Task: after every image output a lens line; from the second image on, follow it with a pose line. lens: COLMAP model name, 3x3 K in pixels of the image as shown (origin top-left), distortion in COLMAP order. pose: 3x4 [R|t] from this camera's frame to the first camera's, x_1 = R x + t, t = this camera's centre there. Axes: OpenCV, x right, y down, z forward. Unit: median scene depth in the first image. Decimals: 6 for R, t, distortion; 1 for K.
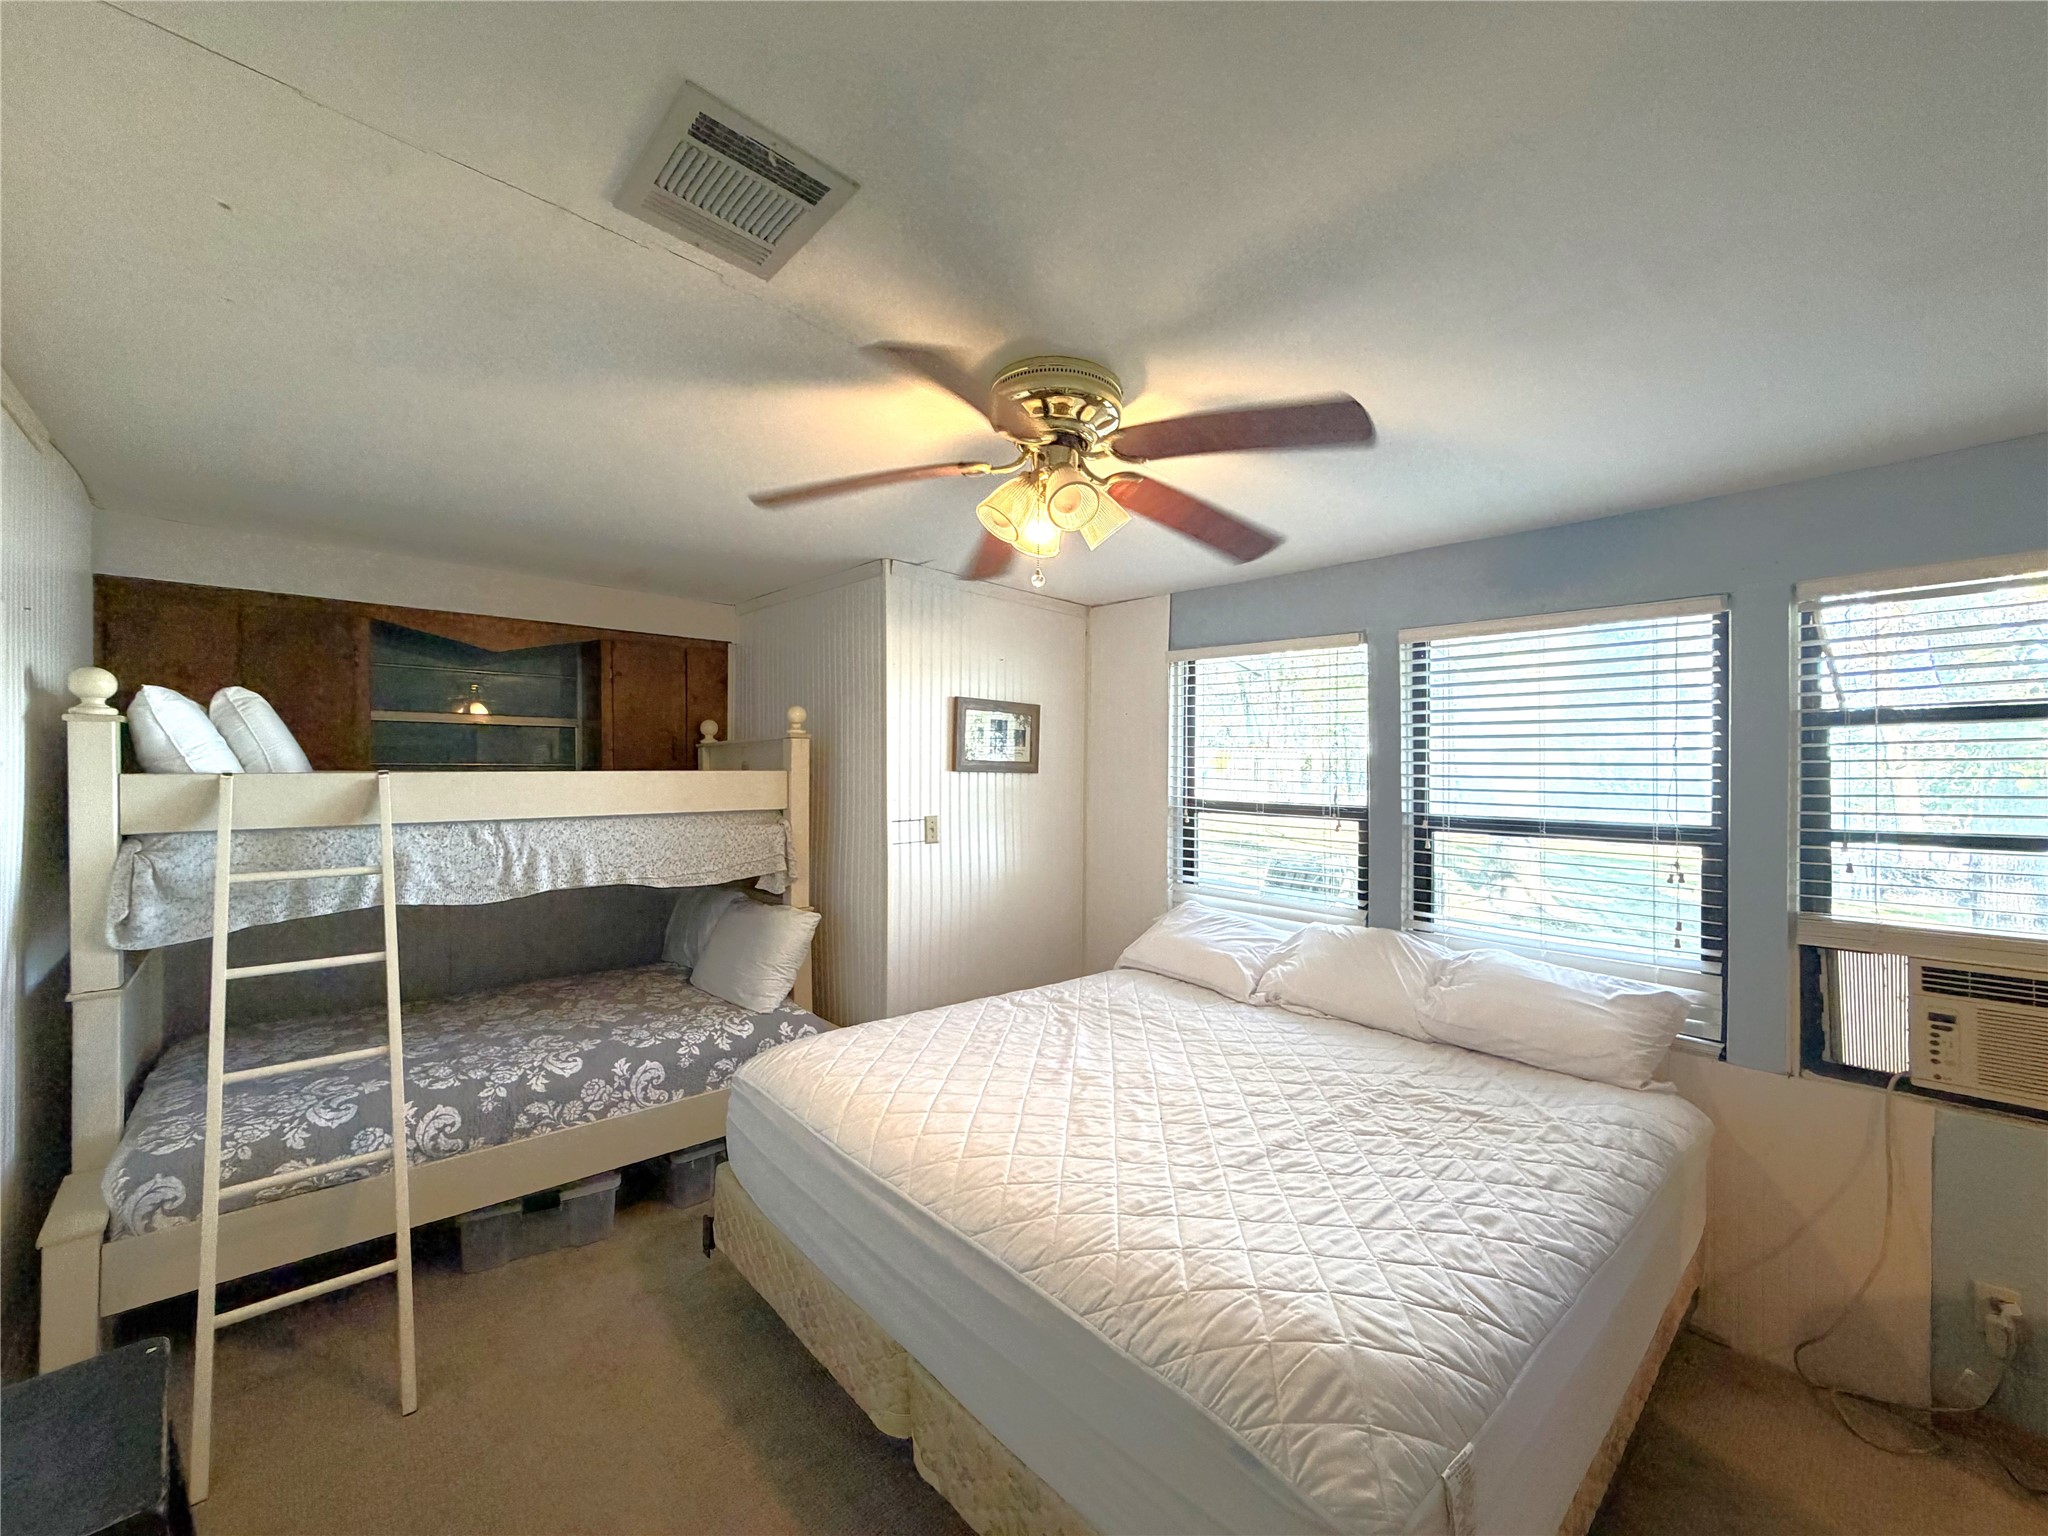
lens RADIAL K [[813.0, 0, 1017.4], [0, 813.0, 768.1], [0, 0, 1]] dist [-0.000568, -0.000178]
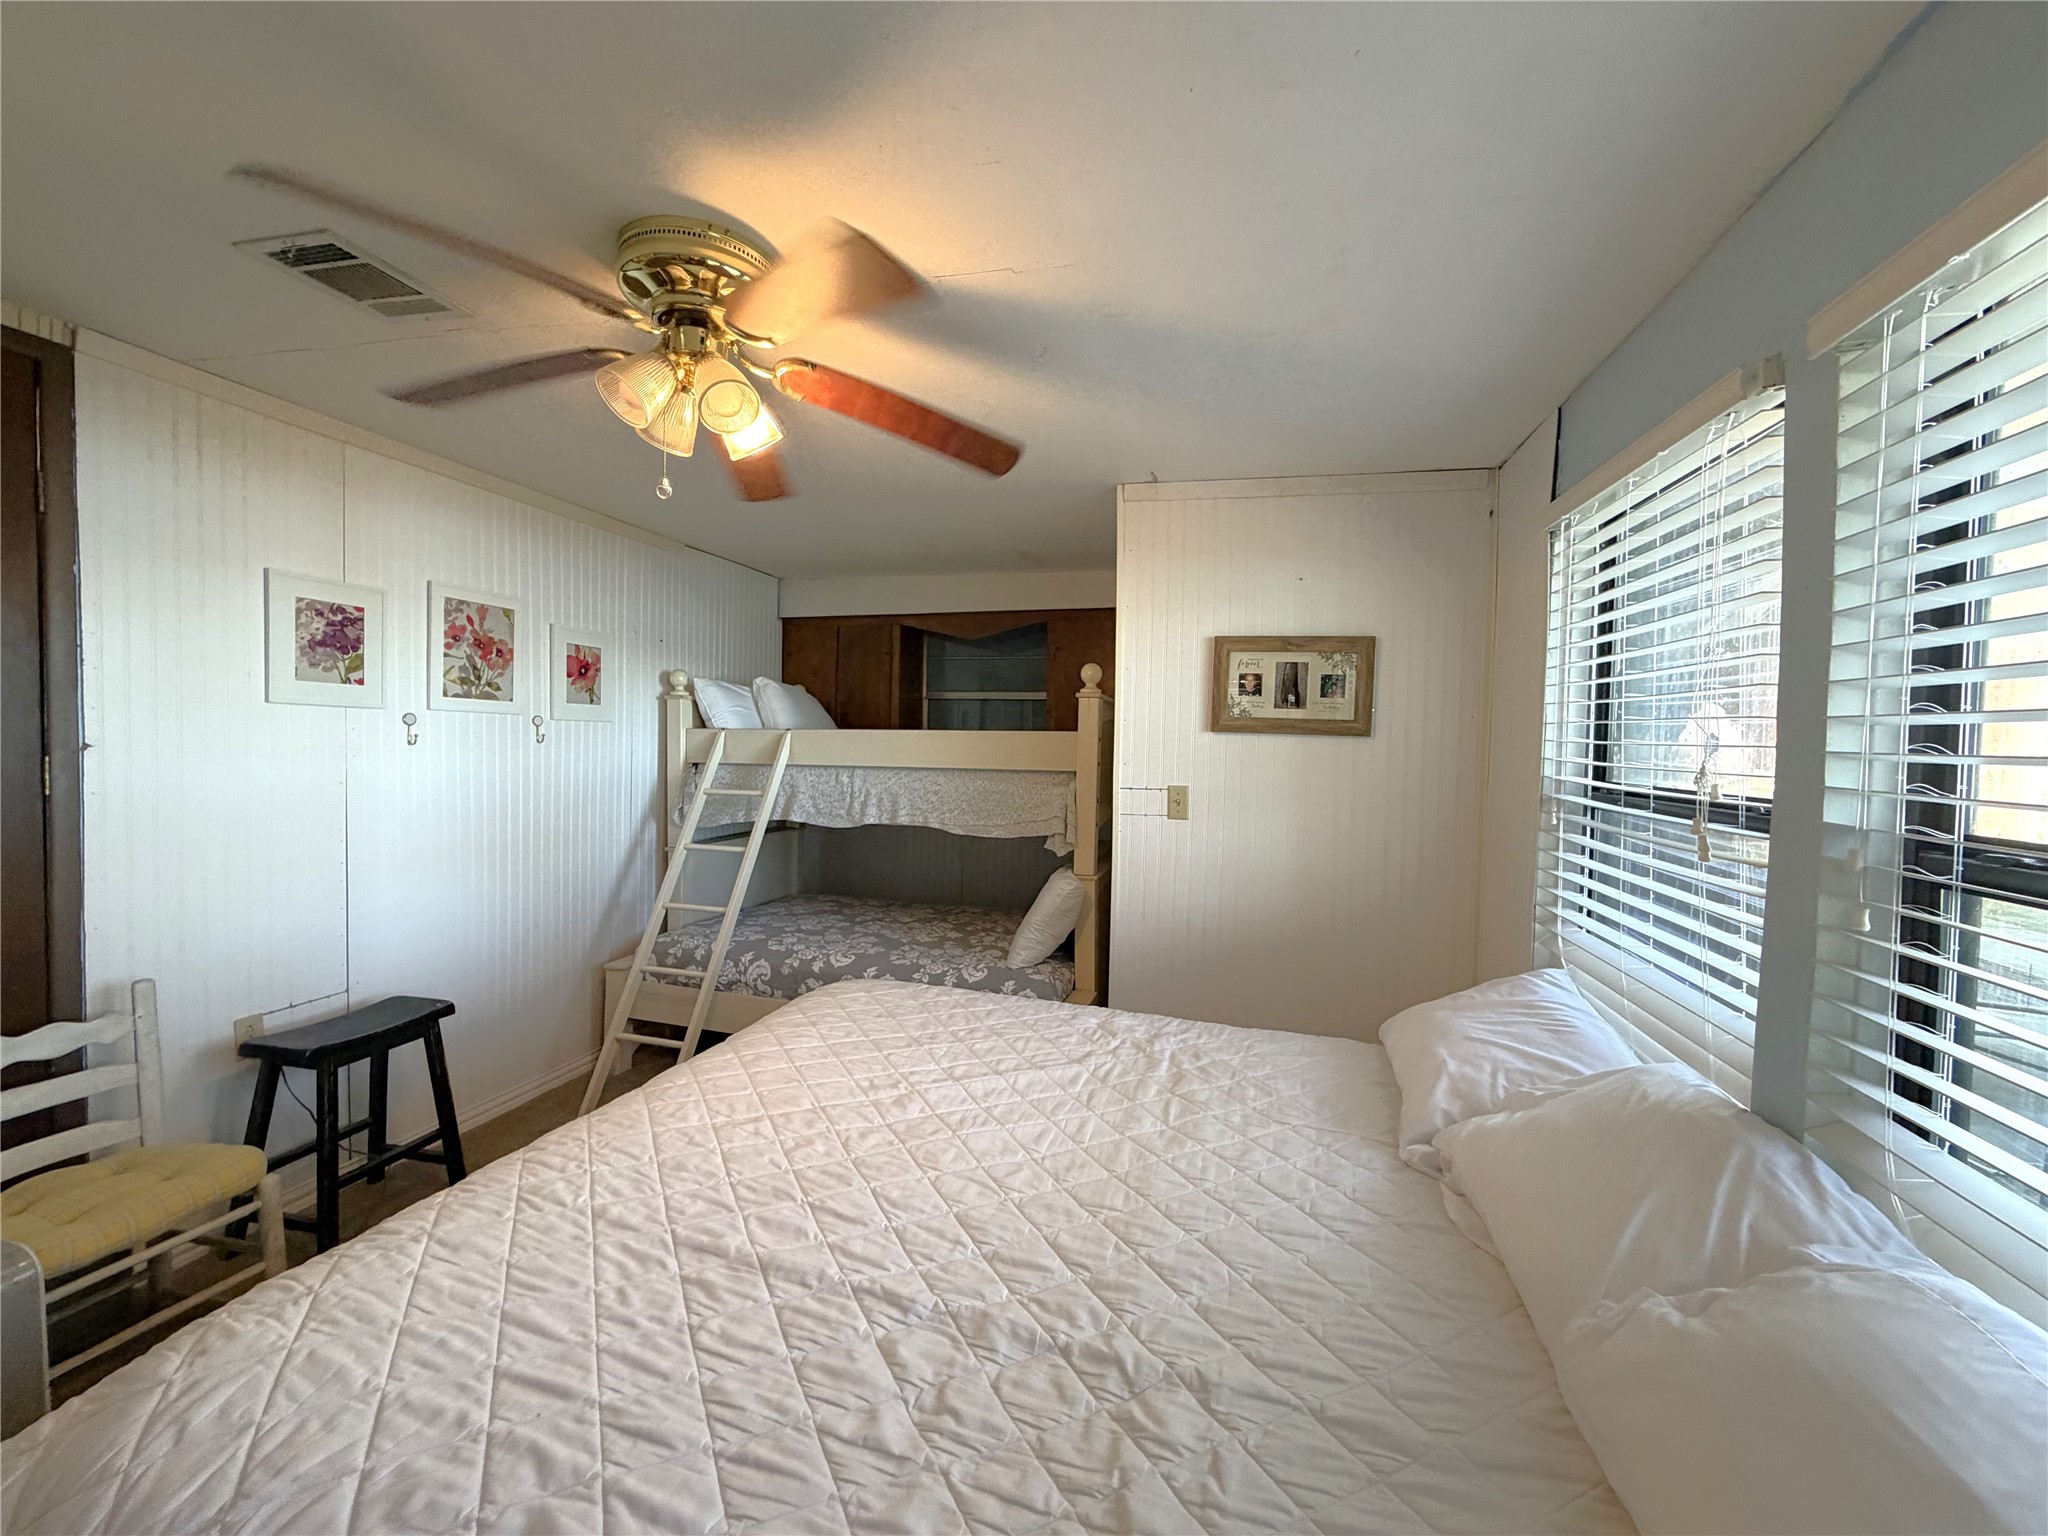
lens RADIAL K [[813.0, 0, 1008.5], [0, 813.0, 766.5], [0, 0, 1]] dist [-0.000568, -0.000178]
pose [[0.529393, 0.031332, -0.847798, 0.599876], [-0.015972, 0.999509, 0.026965, 0.024131], [0.848226, -0.000734, 0.529634, 0.504393]]
